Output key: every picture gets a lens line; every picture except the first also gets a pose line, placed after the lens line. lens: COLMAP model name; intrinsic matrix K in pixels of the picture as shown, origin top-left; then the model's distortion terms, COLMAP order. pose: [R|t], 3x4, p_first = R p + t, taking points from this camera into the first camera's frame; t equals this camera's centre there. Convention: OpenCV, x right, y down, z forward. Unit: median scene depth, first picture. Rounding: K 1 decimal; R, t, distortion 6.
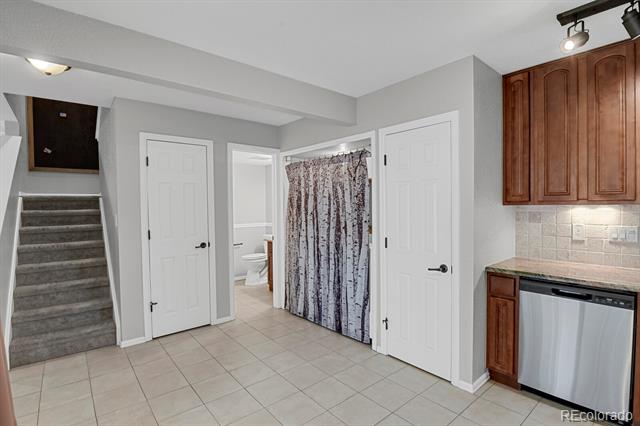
lens RADIAL K [[315.8, 0, 320.0], [0, 315.8, 211.9], [0, 0, 1]] dist [-0.027912, 0.000606]
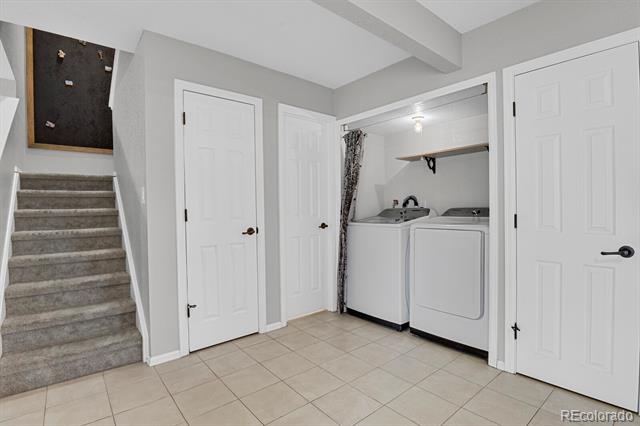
lens RADIAL K [[315.8, 0, 321.1], [0, 315.8, 210.5], [0, 0, 1]] dist [-0.027912, 0.000606]
pose [[0.999992, -0.003120, 0.002436, -0.214523], [0.003143, 0.999950, -0.009508, 0.068088], [-0.002407, 0.009516, 0.999952, 0.232603]]
